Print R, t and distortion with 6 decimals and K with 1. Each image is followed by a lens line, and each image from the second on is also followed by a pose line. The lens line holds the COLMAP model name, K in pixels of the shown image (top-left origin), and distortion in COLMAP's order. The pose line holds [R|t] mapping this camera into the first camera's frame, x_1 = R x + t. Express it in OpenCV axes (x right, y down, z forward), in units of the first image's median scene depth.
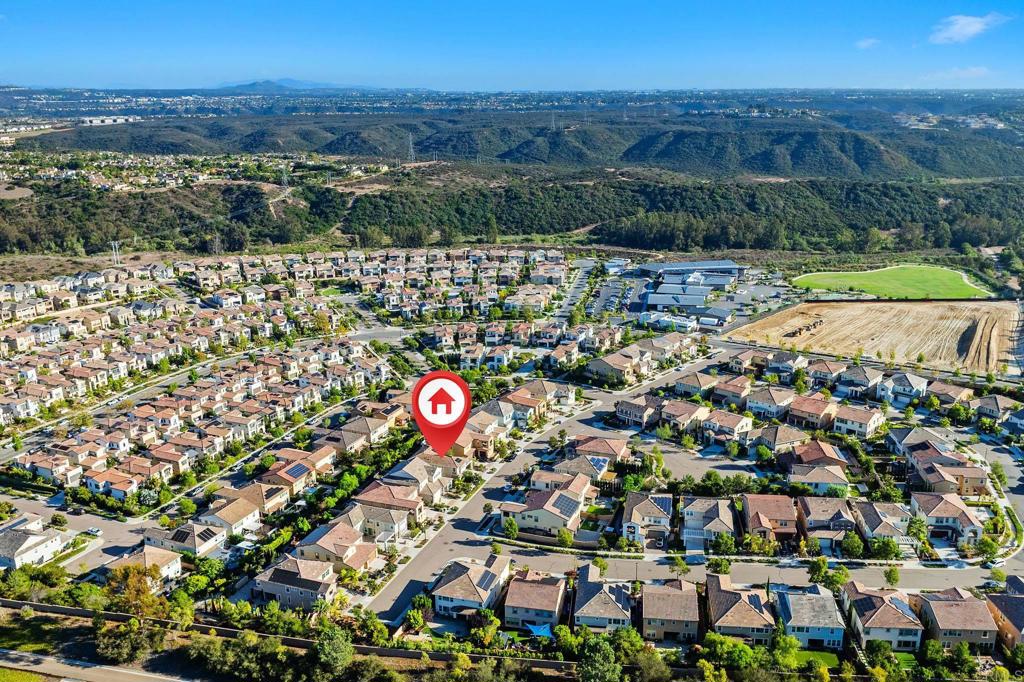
lens RADIAL K [[867.1, 0, 512.0], [0, 867.1, 341.0], [0, 0, 1]] dist [-0.021511, -0.009055]
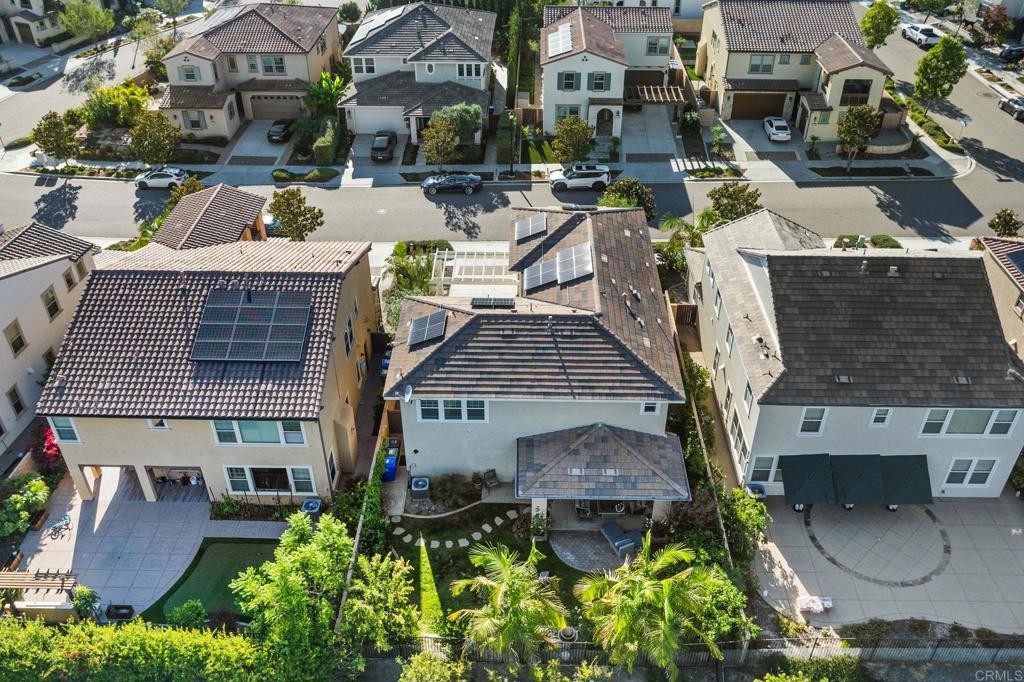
lens RADIAL K [[867.1, 0, 512.0], [0, 867.1, 341.0], [0, 0, 1]] dist [-0.021511, -0.009055]
pose [[-0.338981, -0.532619, 0.775505, -0.147750], [0.271561, 0.733828, 0.622697, 0.029181], [-0.900748, 0.421680, -0.104115, 0.728753]]
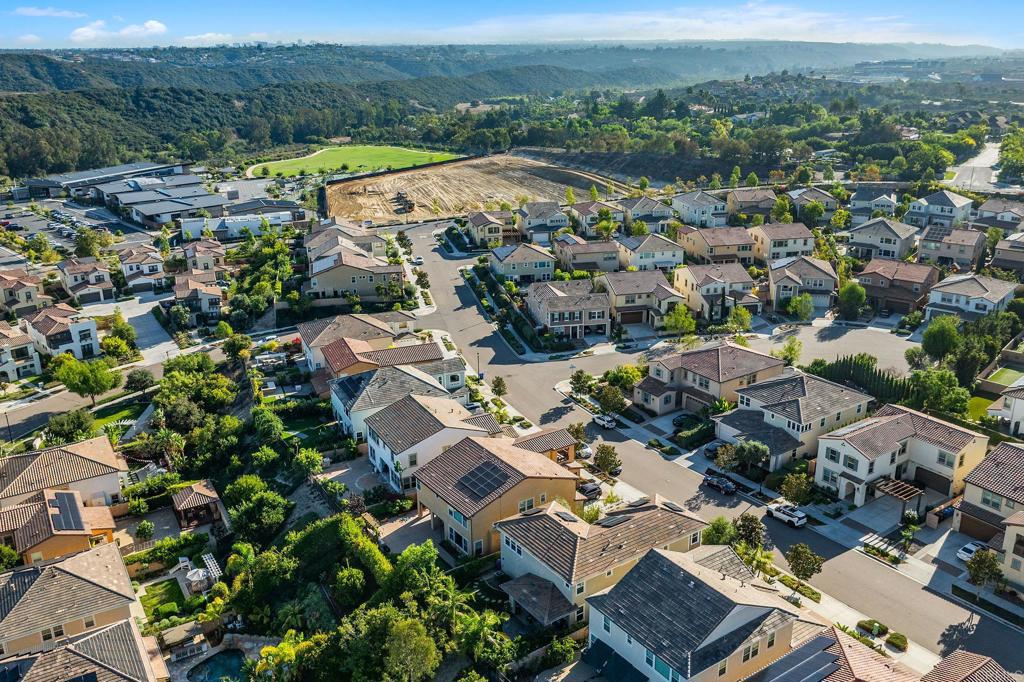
lens RADIAL K [[867.1, 0, 512.0], [0, 867.1, 341.0], [0, 0, 1]] dist [-0.021511, -0.009055]
pose [[0.563668, -0.259027, 0.784336, -0.233381], [0.231928, 0.960990, 0.150690, 0.010267], [-0.792772, 0.096970, 0.601755, 0.591384]]
